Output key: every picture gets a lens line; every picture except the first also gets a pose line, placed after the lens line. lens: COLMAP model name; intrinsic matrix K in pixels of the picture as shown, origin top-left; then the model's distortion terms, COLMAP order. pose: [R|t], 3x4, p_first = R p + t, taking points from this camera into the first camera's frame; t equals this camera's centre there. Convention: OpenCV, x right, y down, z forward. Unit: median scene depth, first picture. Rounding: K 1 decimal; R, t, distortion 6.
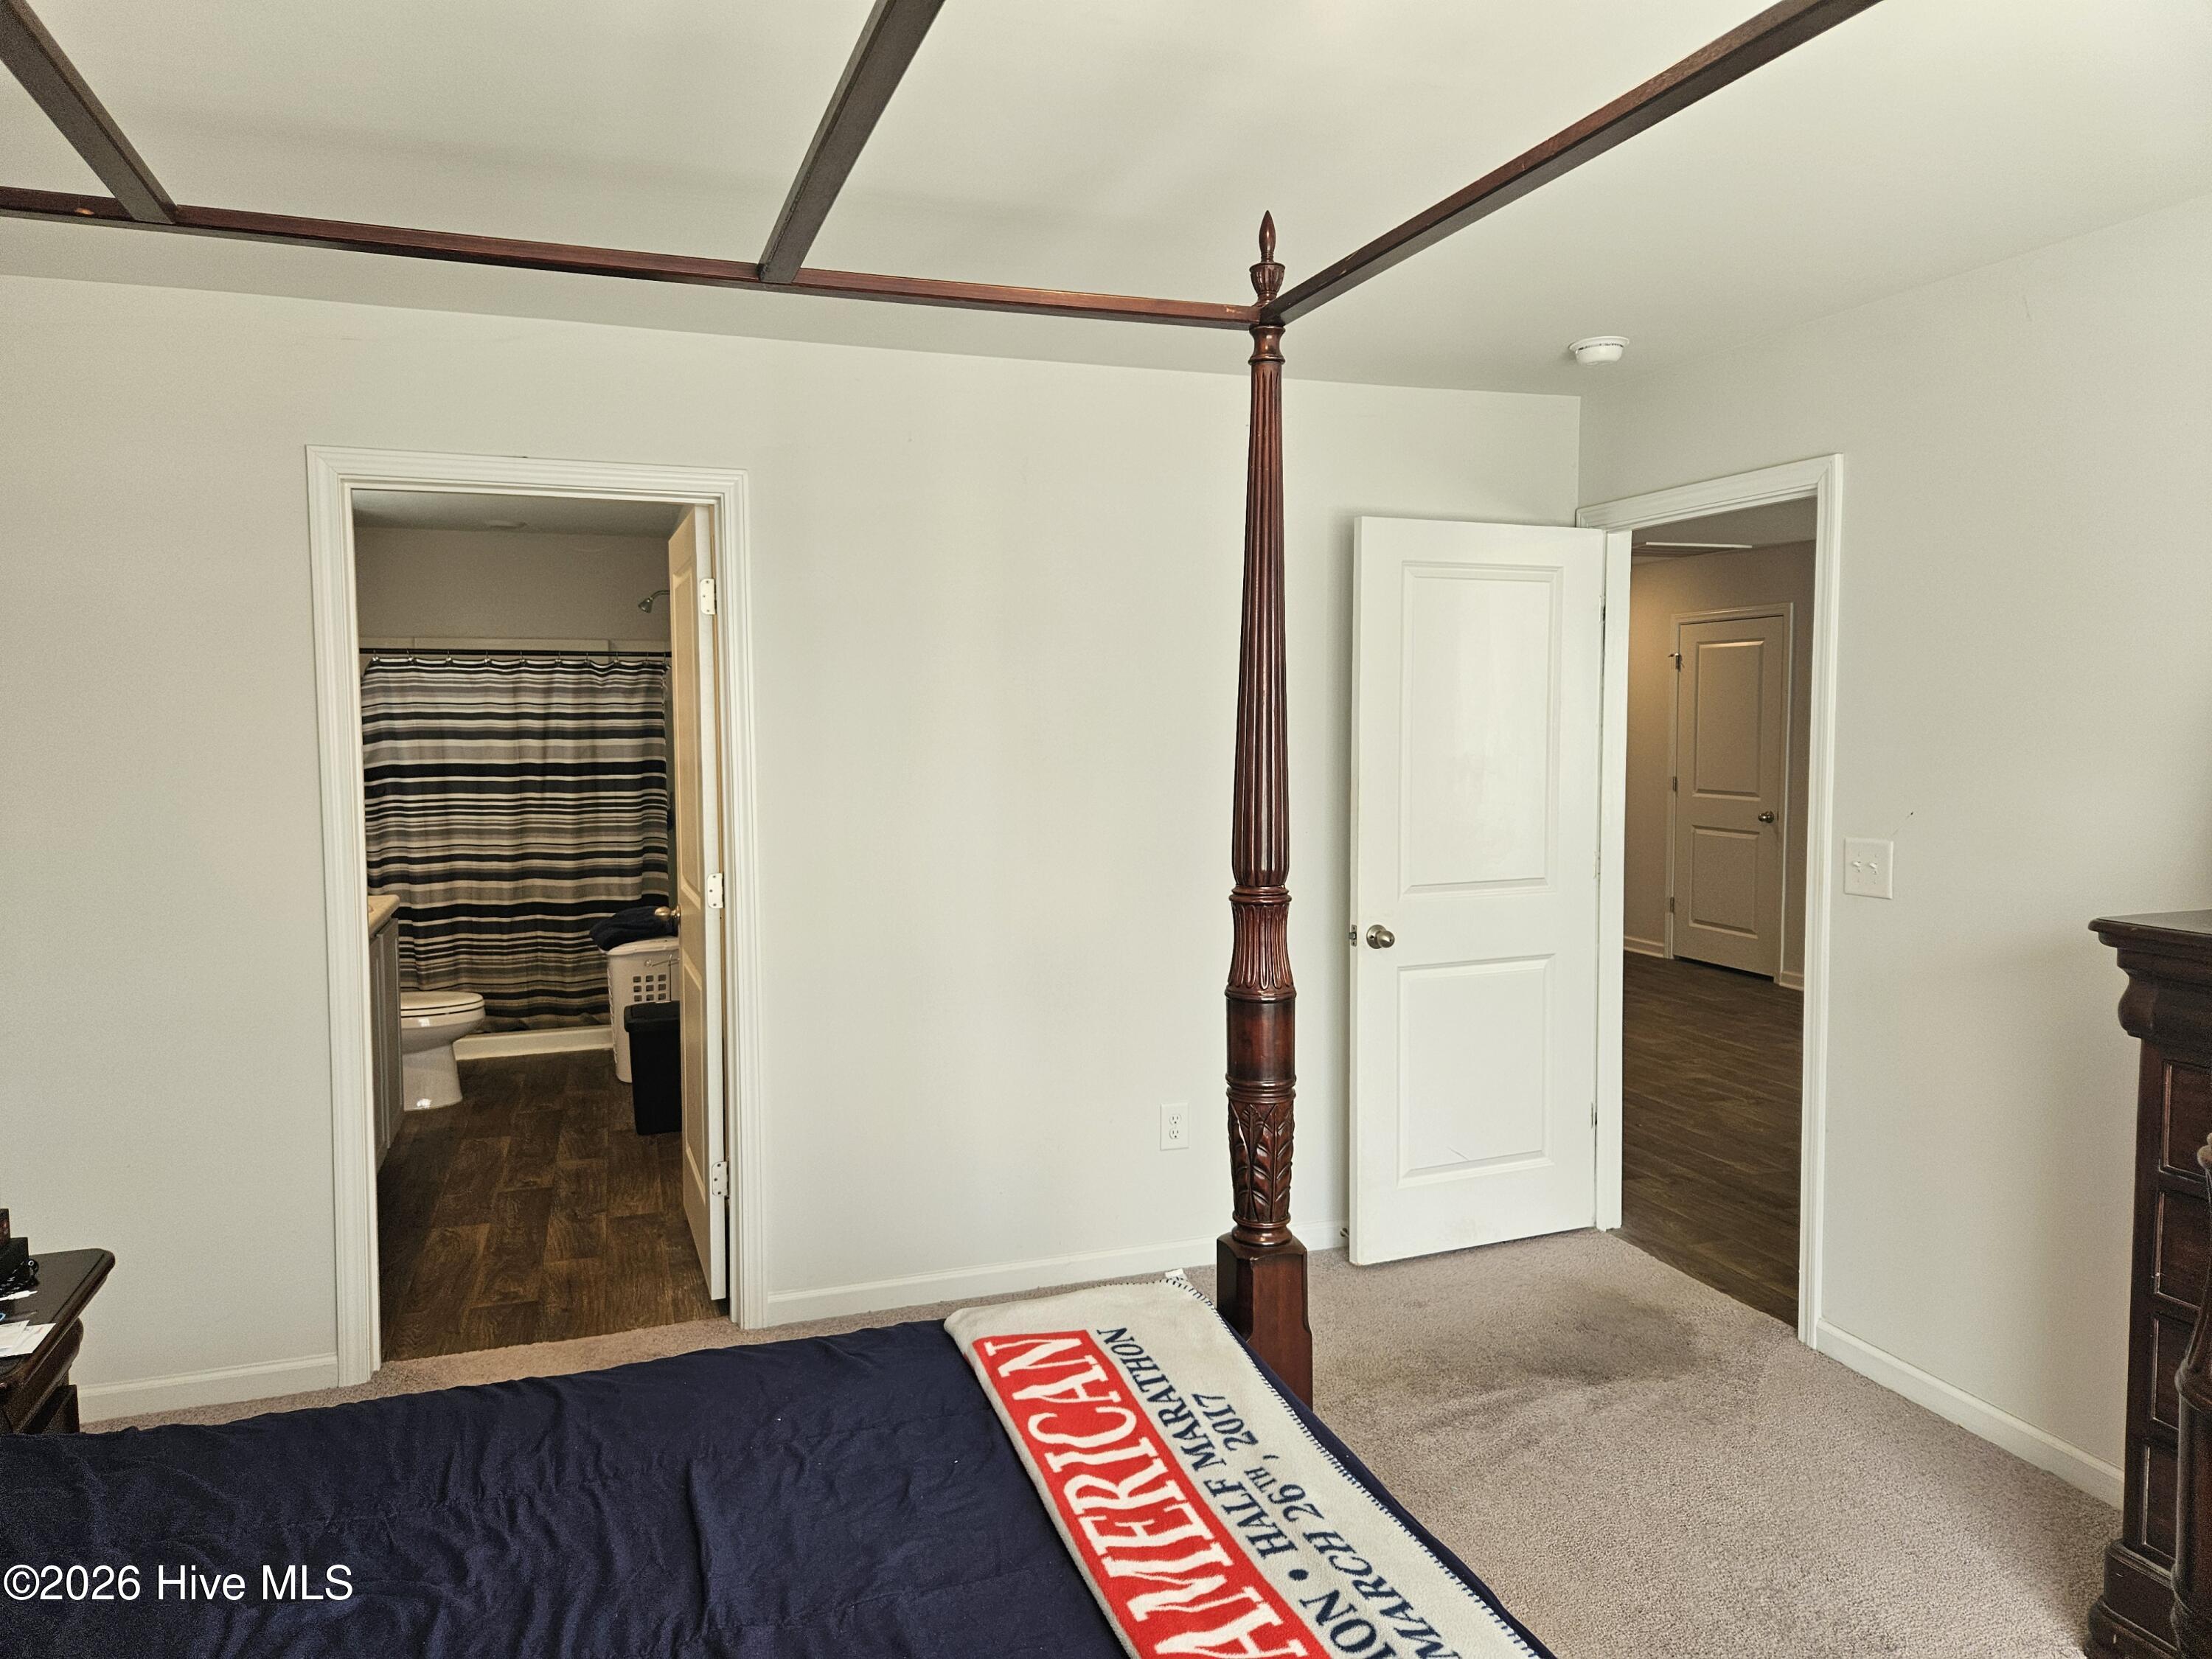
lens RADIAL K [[1471.7, 0, 1104.7], [0, 1471.7, 776.4], [0, 0, 1]] dist [0.053469, -0.034061]
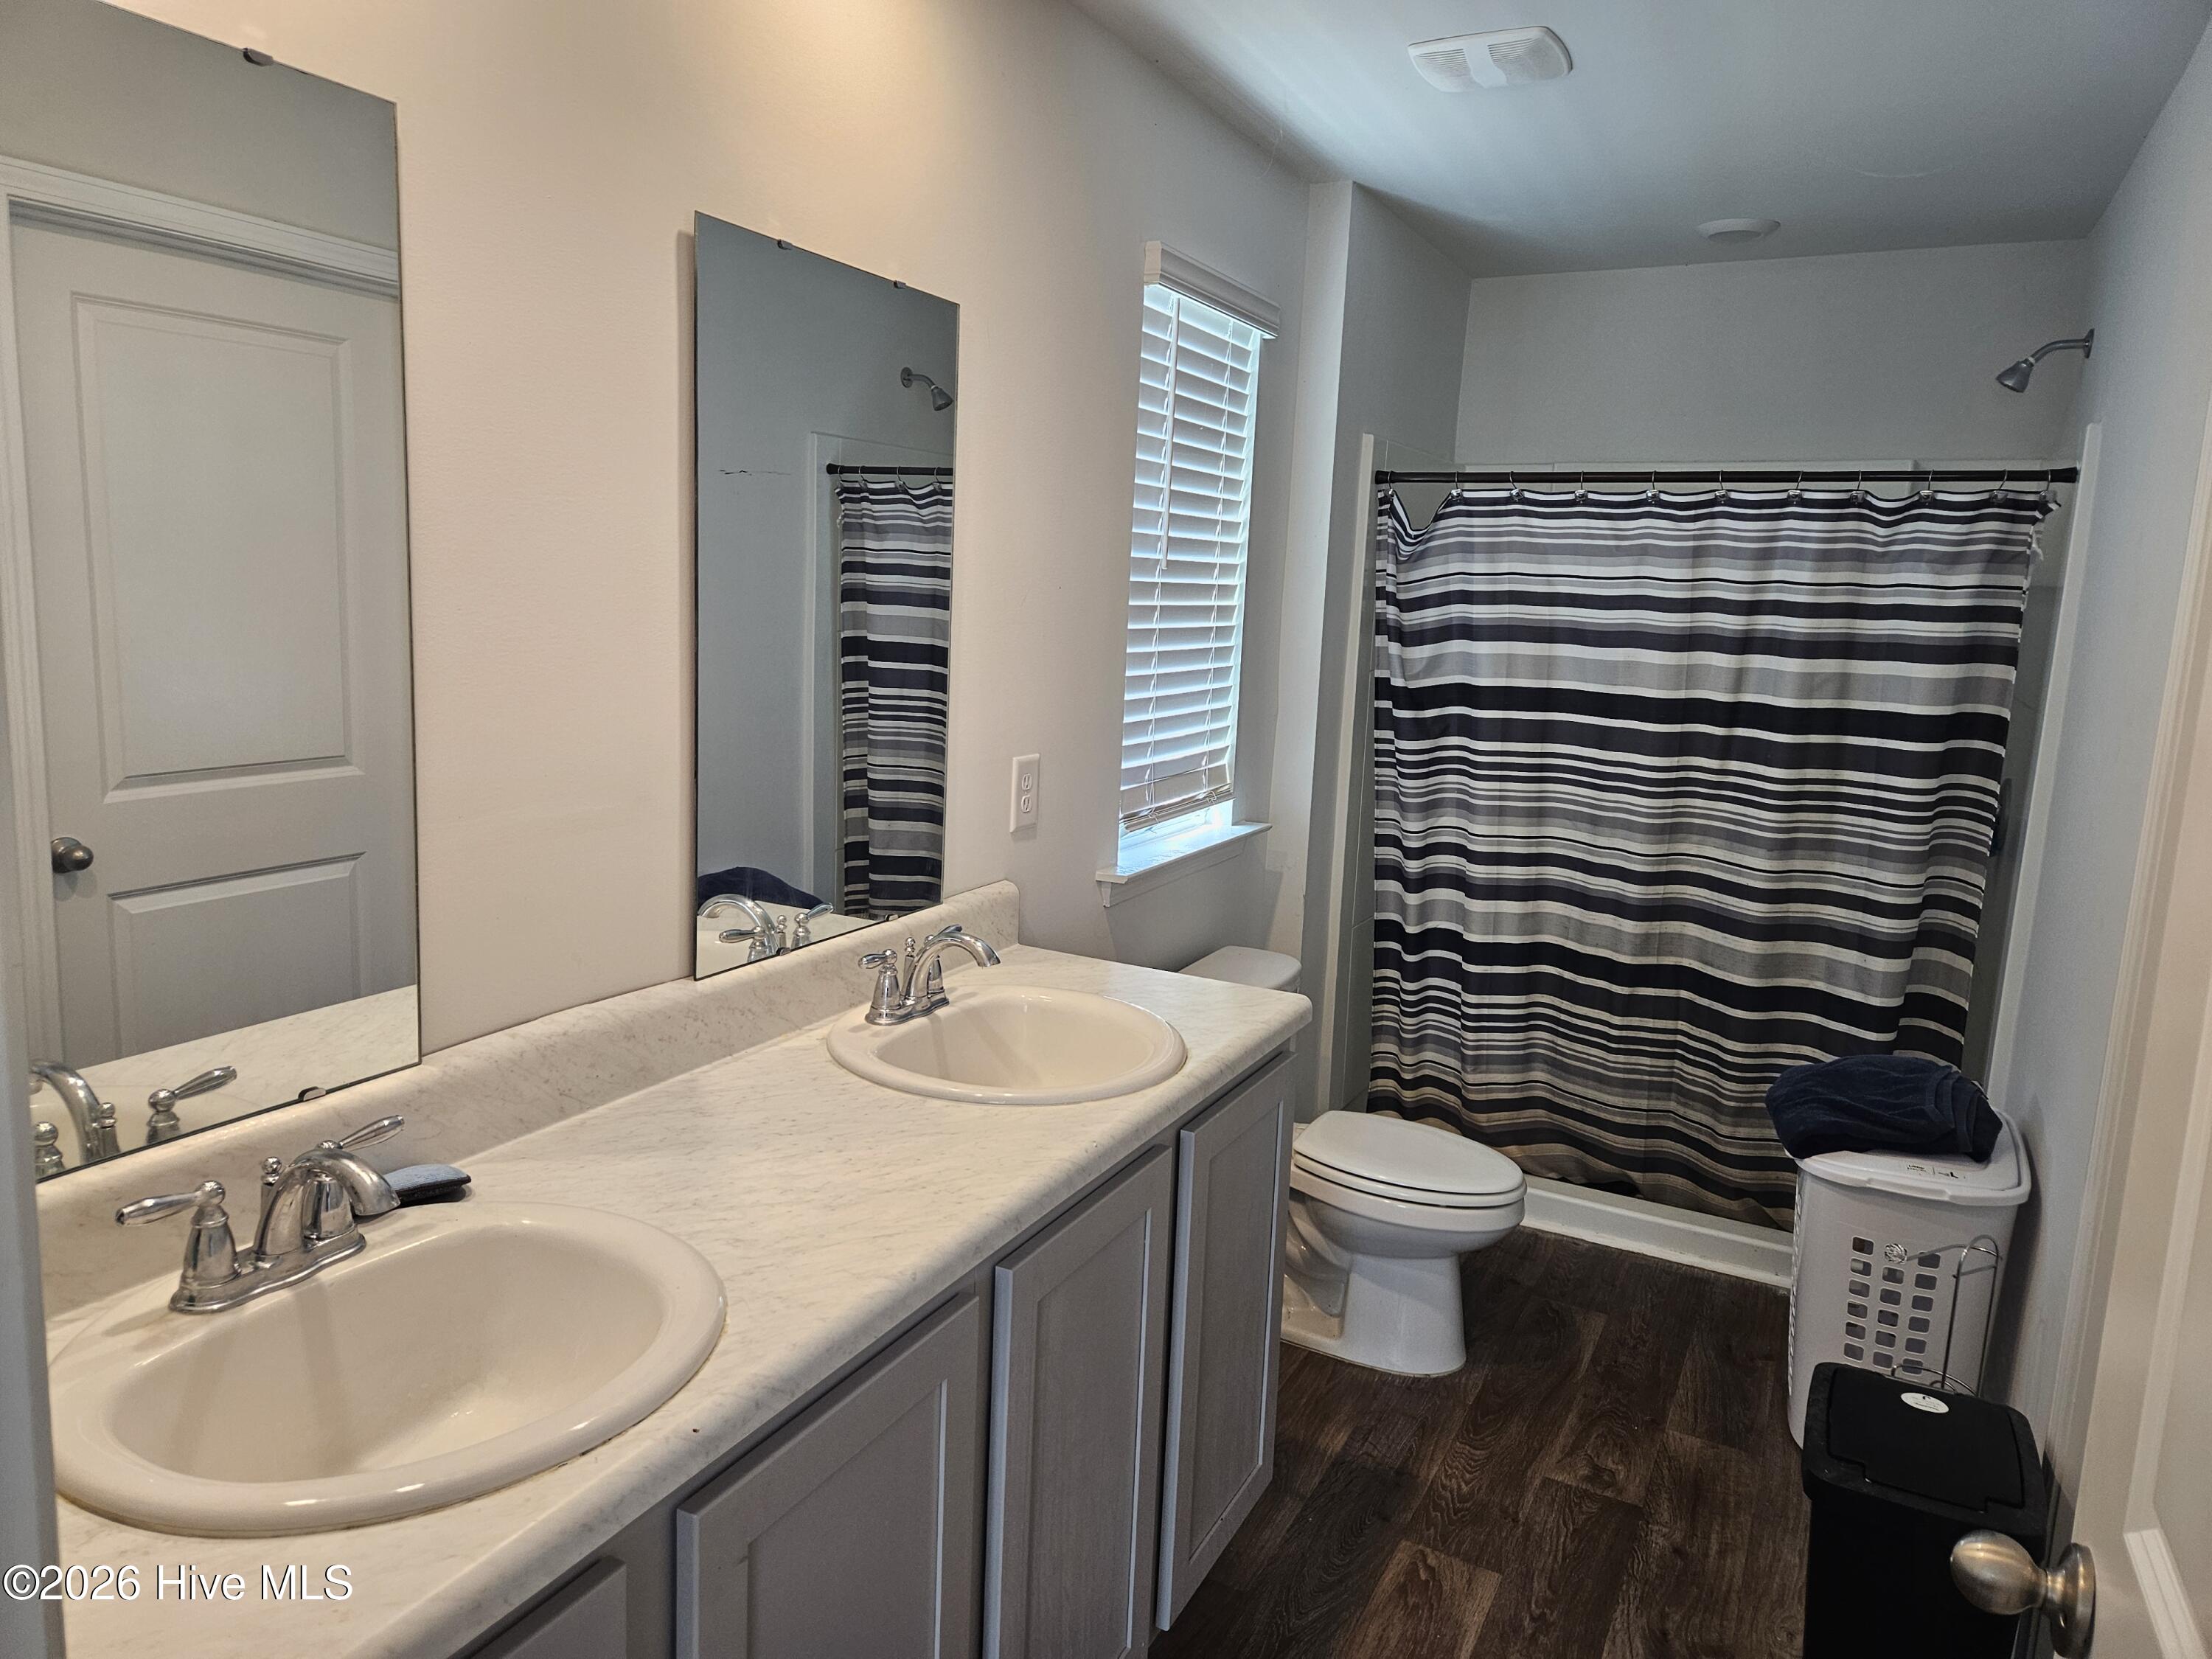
lens RADIAL K [[1471.7, 0, 1069.8], [0, 1471.7, 837.4], [0, 0, 1]] dist [0.053469, -0.034061]
pose [[0.677798, 0.158168, -0.718034, -0.164545], [-0.073111, 0.986246, 0.148236, -0.022164], [0.731604, -0.047978, 0.680040, 0.497793]]
